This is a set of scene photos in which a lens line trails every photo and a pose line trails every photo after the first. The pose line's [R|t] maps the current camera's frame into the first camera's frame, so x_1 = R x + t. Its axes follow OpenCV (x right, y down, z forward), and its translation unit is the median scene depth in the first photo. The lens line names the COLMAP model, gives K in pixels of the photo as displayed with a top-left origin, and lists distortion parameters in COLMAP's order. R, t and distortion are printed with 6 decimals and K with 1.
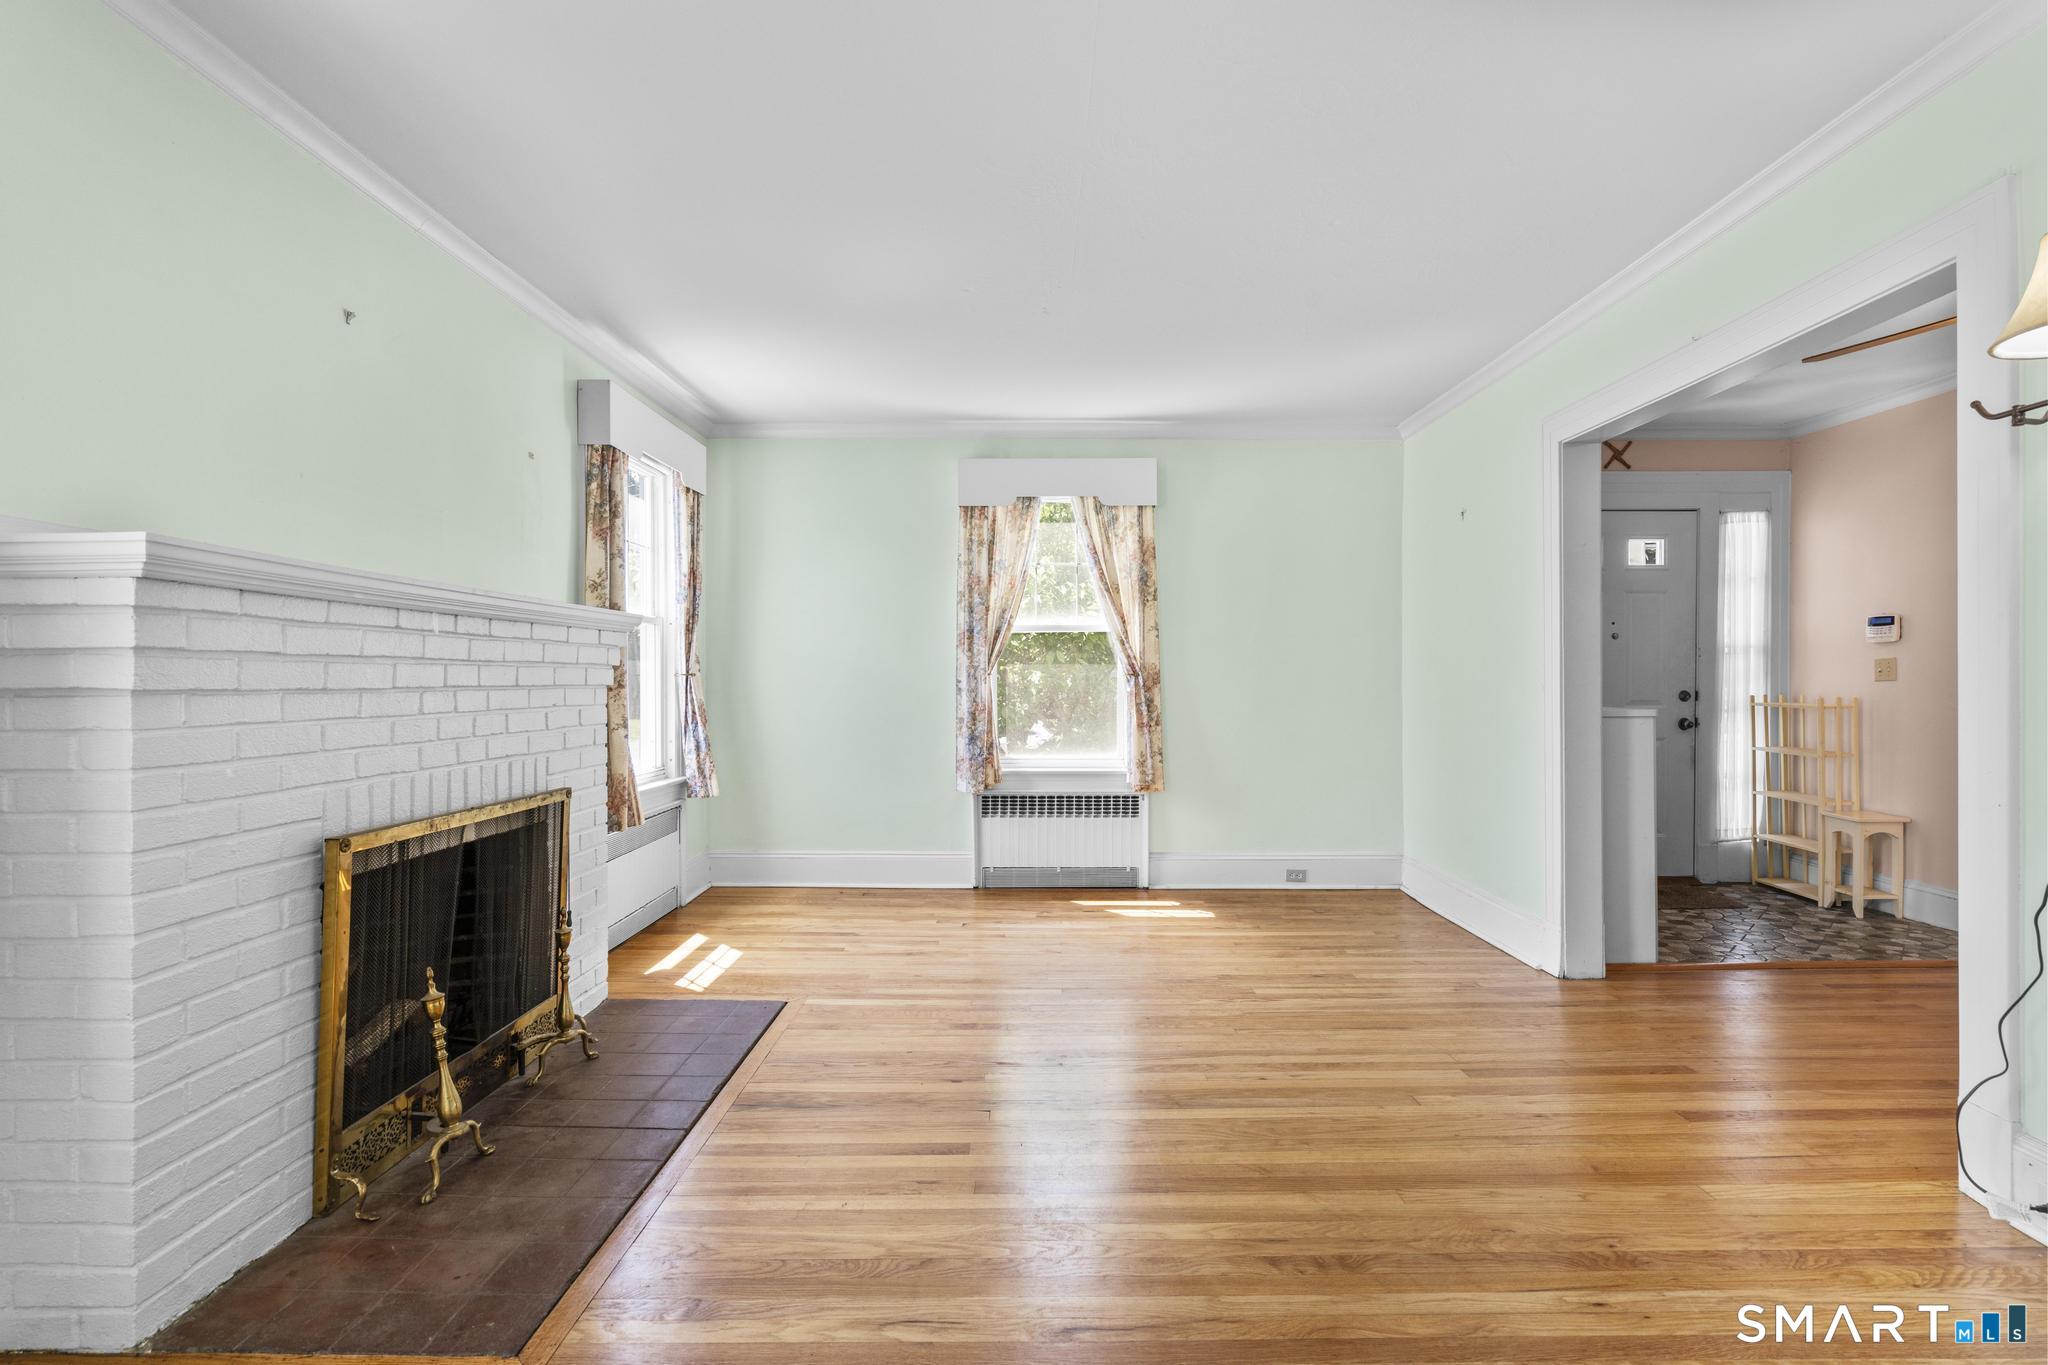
lens RADIAL K [[920.0, 0, 1031.8], [0, 920.0, 678.6], [0, 0, 1]] dist [-0.009160, 0.000236]
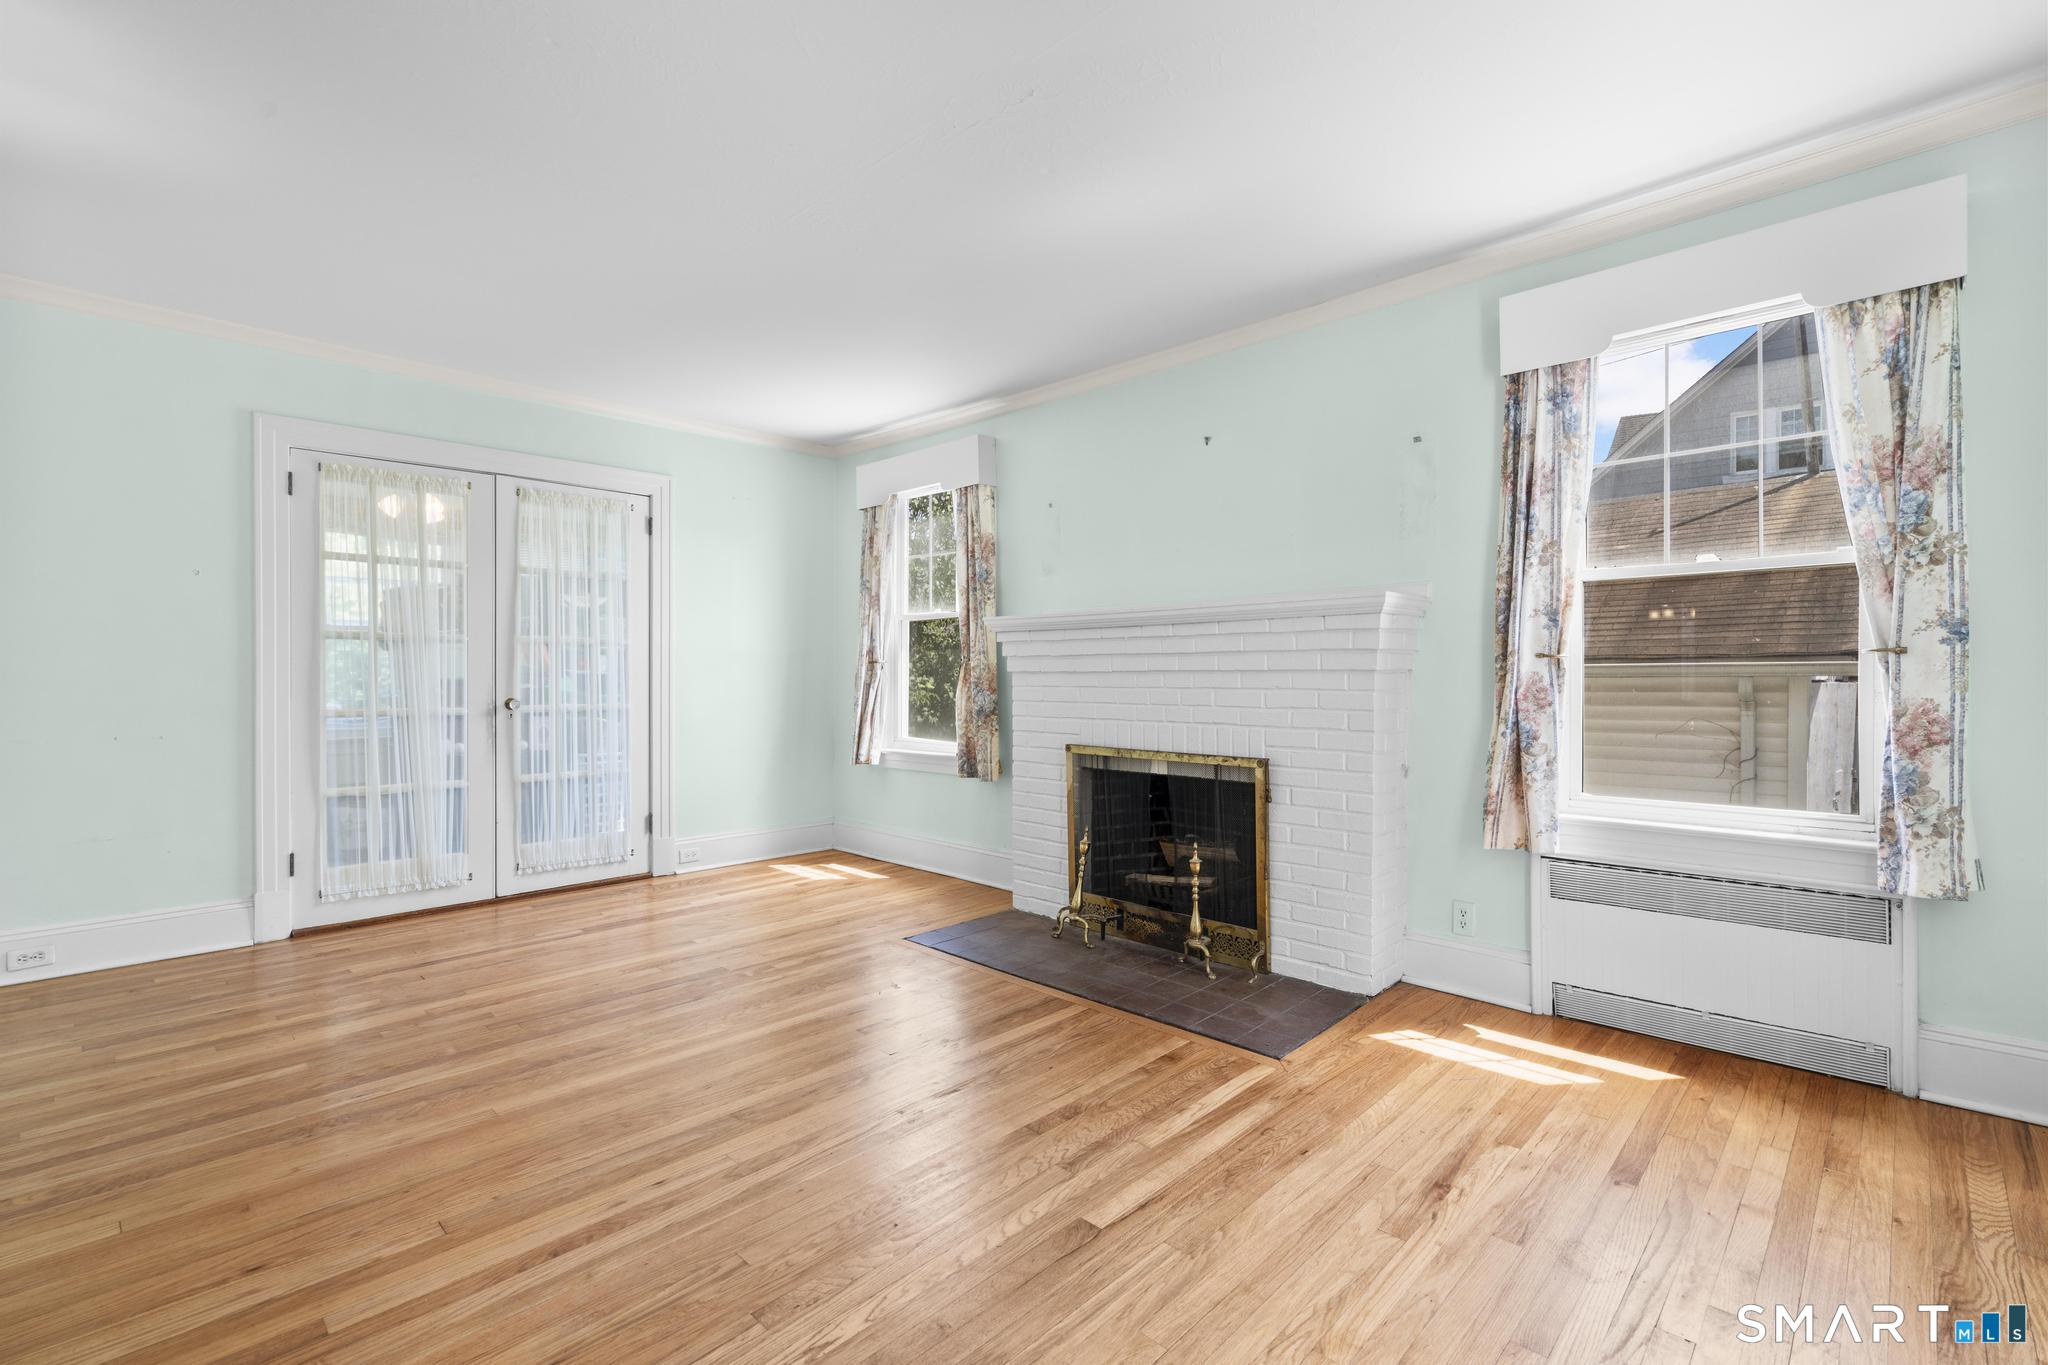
lens RADIAL K [[920.0, 0, 1031.4], [0, 920.0, 679.7], [0, 0, 1]] dist [-0.009160, 0.000236]
pose [[-0.691088, 0.002615, -0.722766, 0.569064], [0.001706, 0.999997, 0.001987, 0.016909], [0.722768, 0.000140, -0.691090, 1.694379]]
